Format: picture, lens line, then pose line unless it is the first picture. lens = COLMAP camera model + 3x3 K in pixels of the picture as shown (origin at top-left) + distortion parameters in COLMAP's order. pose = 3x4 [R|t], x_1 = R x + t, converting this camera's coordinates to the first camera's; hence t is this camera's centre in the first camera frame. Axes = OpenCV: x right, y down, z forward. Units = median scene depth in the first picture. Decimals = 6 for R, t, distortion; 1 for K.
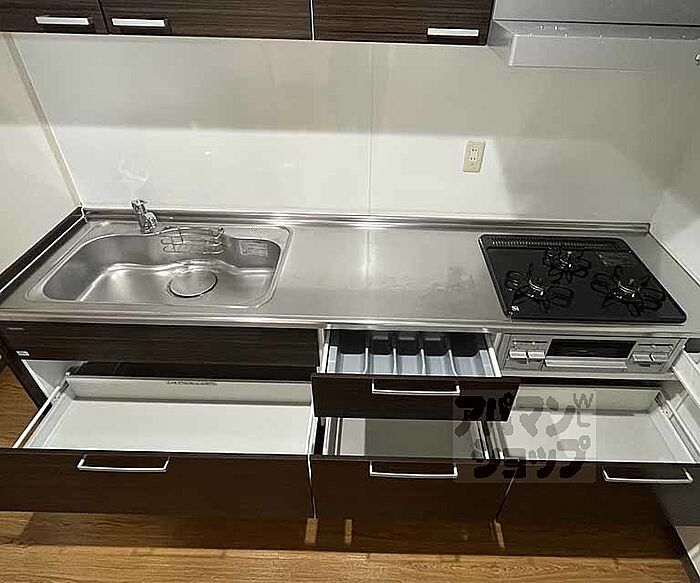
lens RADIAL K [[436.9, 0, 368.8], [0, 436.9, 297.2], [0, 0, 1]] dist [-0.001132, -0.001125]
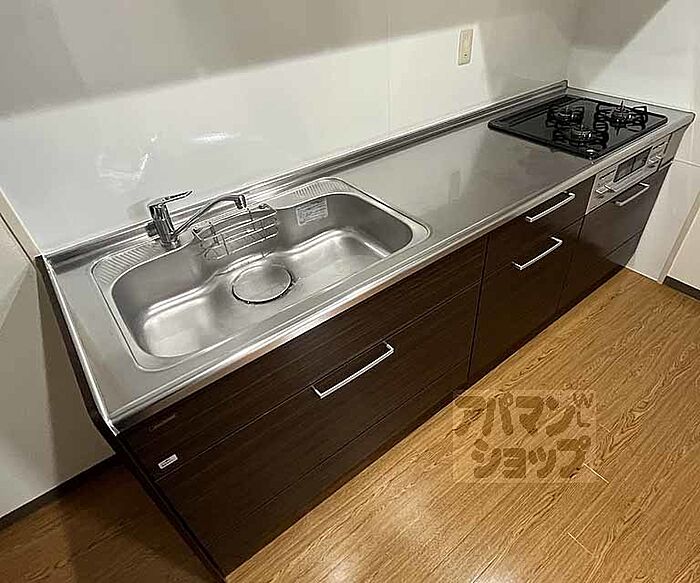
lens RADIAL K [[436.9, 0, 368.8], [0, 436.9, 297.2], [0, 0, 1]] dist [-0.001132, -0.001125]
pose [[0.773223, -0.446803, 0.449993, -0.660493], [0.439359, 0.889159, 0.127904, -0.029646], [-0.457263, 0.098810, 0.883825, 0.257436]]
